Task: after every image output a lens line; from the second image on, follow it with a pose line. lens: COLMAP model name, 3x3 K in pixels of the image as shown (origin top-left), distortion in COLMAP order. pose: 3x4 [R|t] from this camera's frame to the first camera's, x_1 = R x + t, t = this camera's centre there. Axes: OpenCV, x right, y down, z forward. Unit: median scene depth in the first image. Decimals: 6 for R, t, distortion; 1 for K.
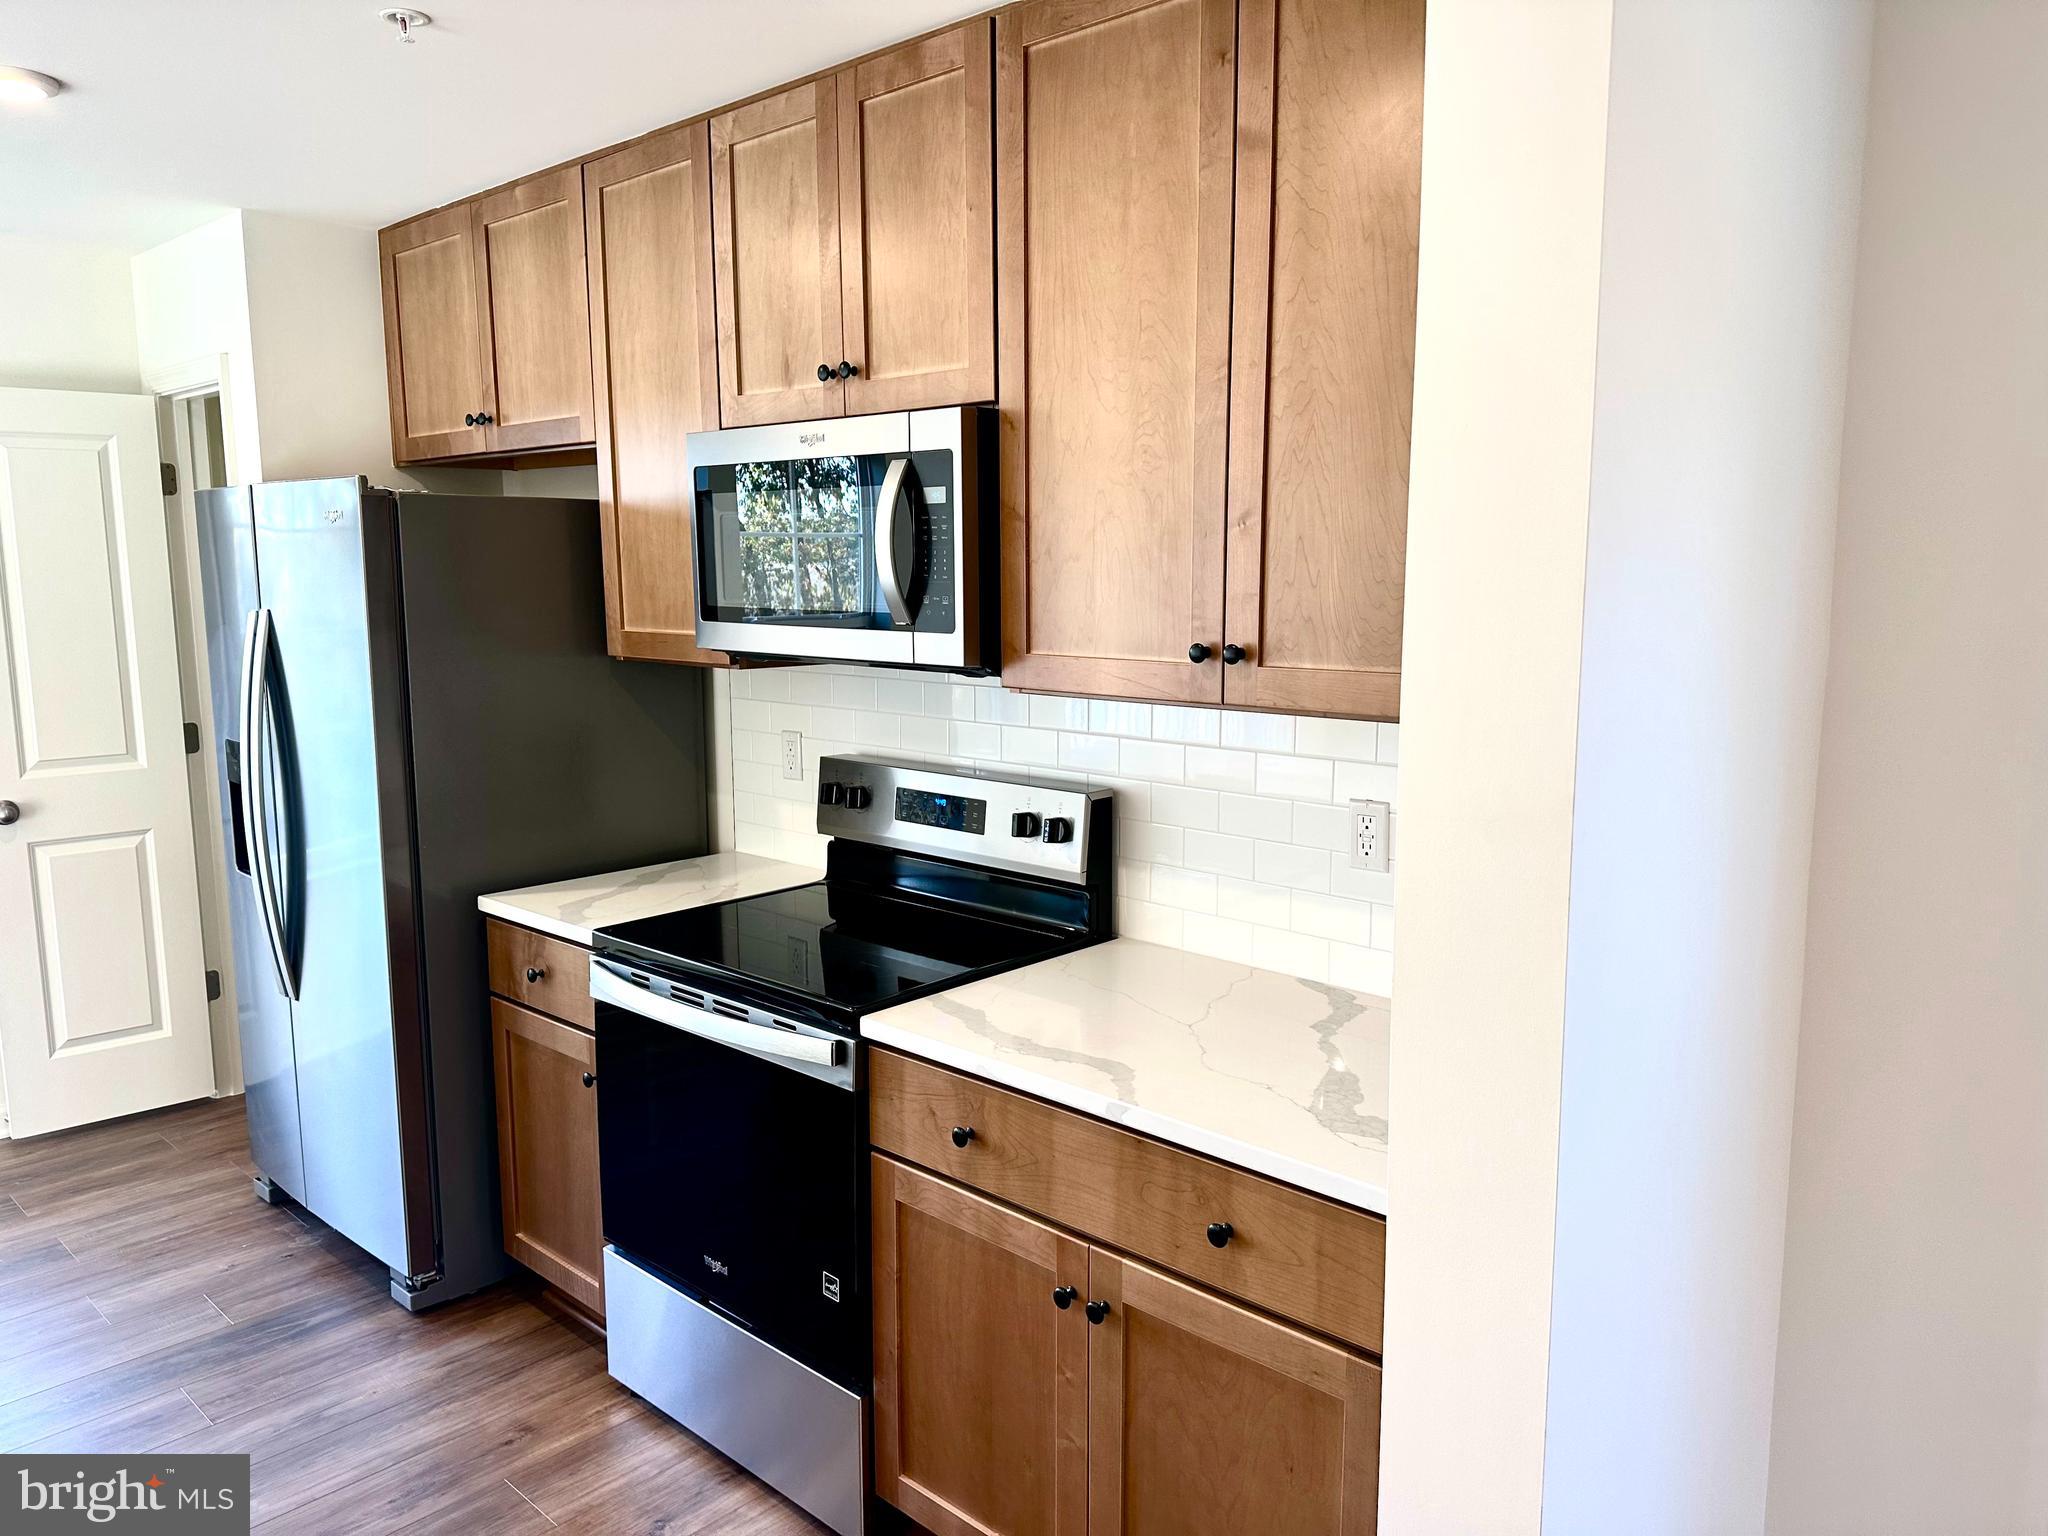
lens RADIAL K [[1431.2, 0, 1032.5], [0, 1431.2, 762.6], [0, 0, 1]] dist [0.069309, -0.081422]
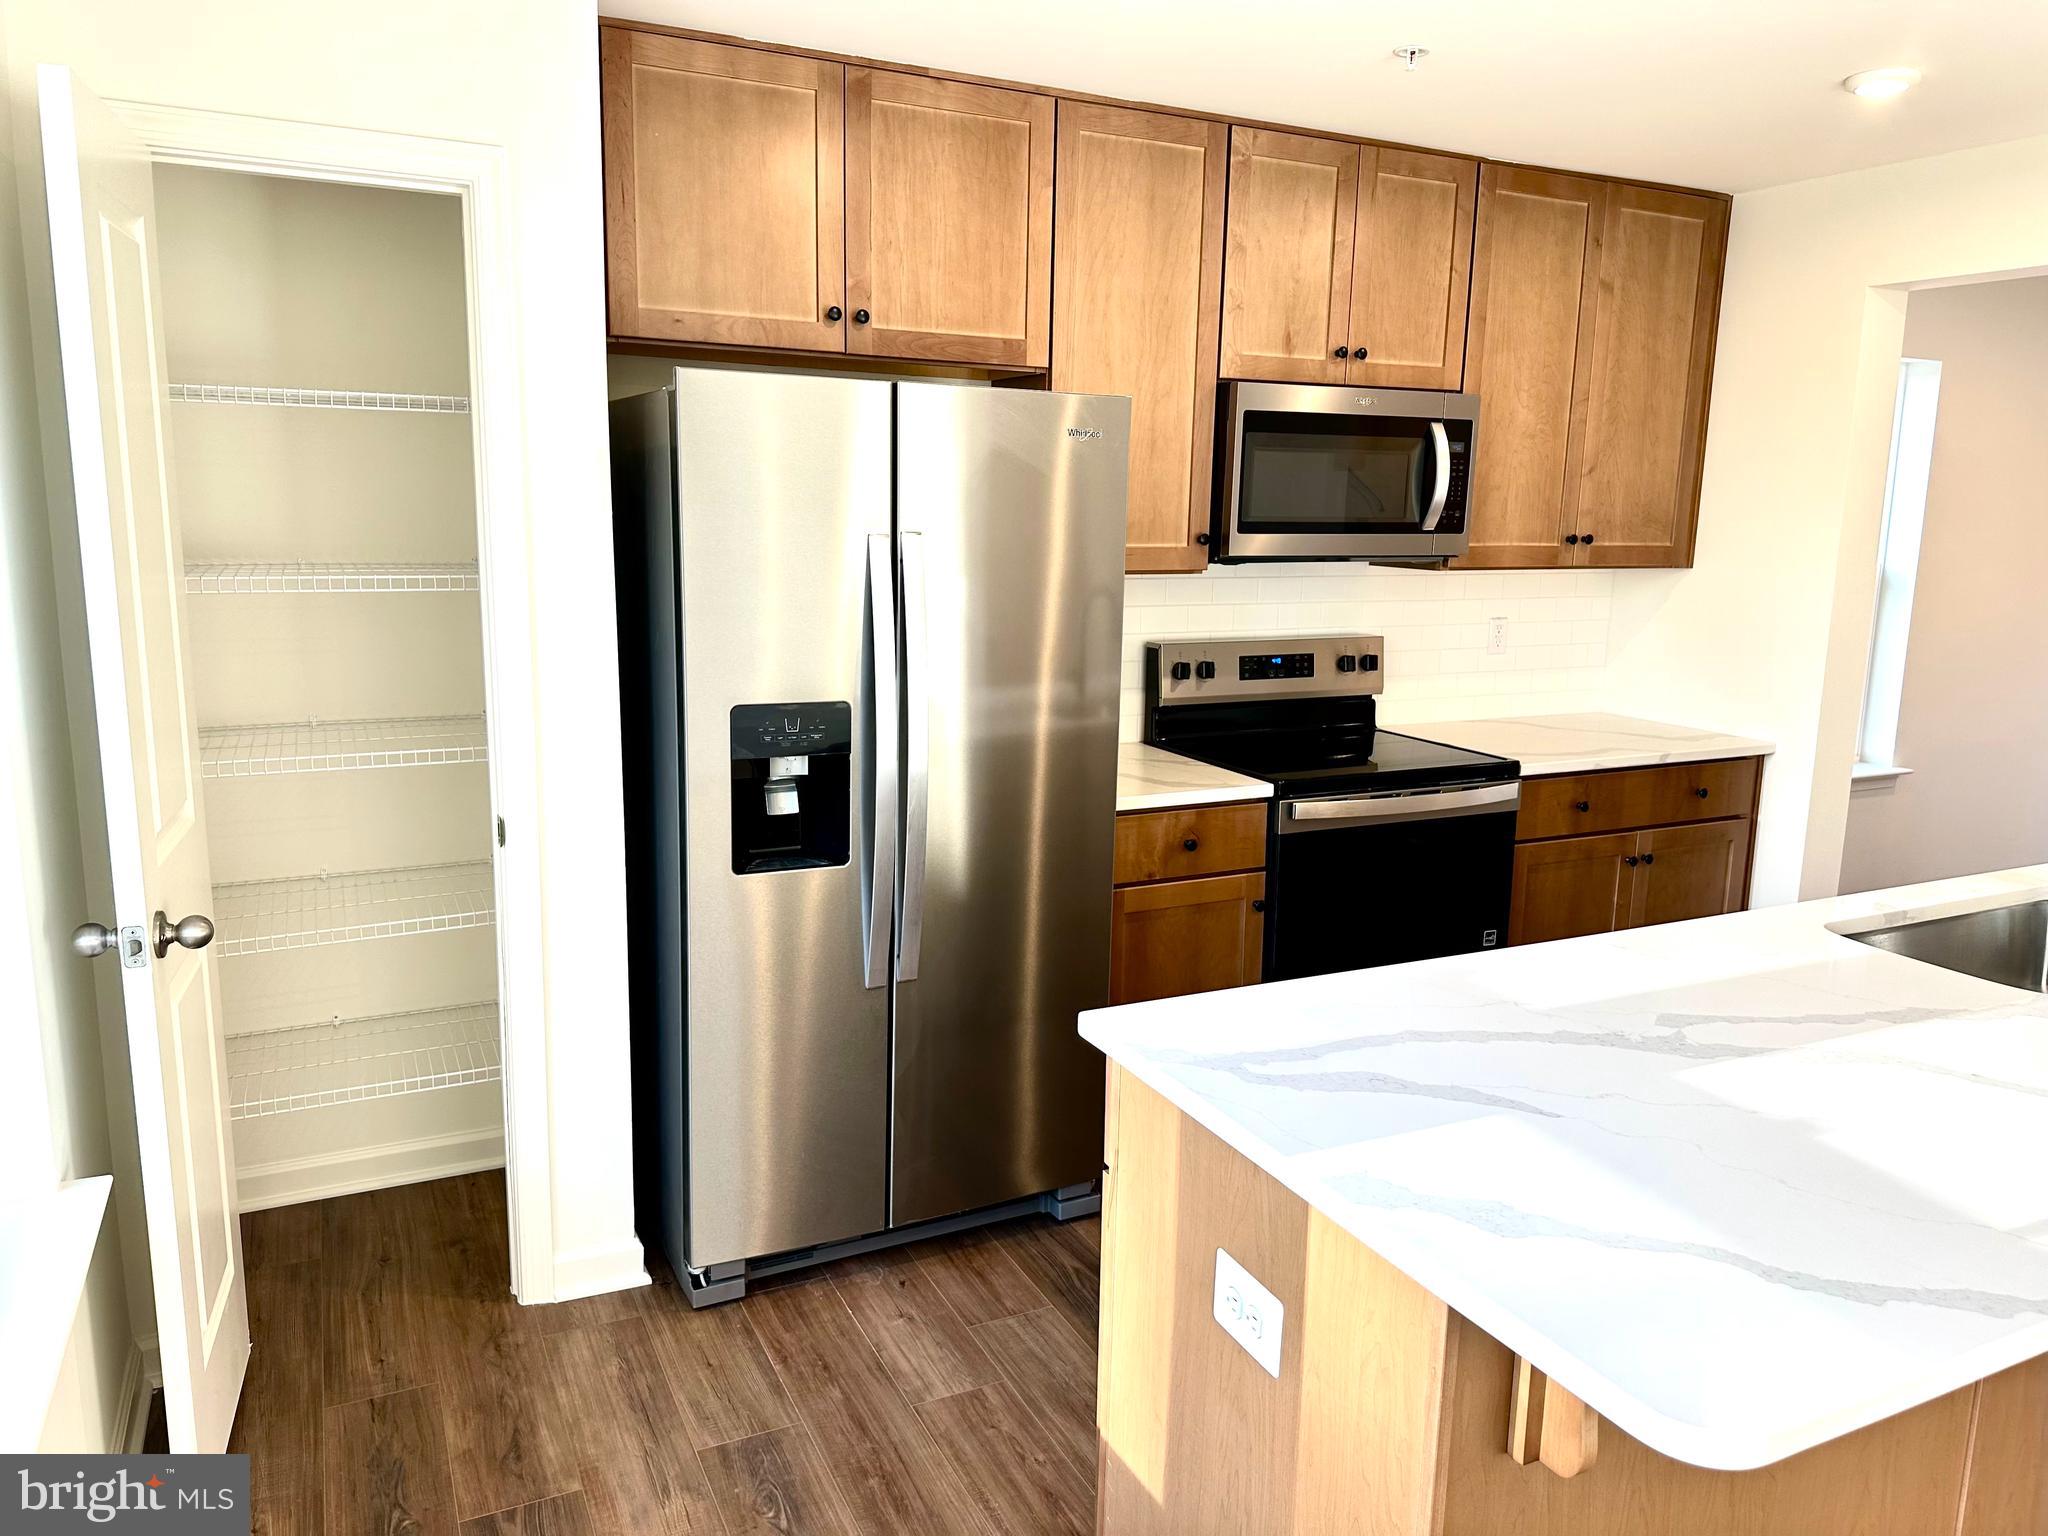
lens RADIAL K [[1431.2, 0, 1032.5], [0, 1431.2, 762.6], [0, 0, 1]] dist [0.069309, -0.081422]
pose [[0.357418, -0.161090, 0.919947, -1.540255], [0.108163, 0.985524, 0.130550, -0.088190], [-0.927660, 0.052844, 0.369669, 0.743247]]
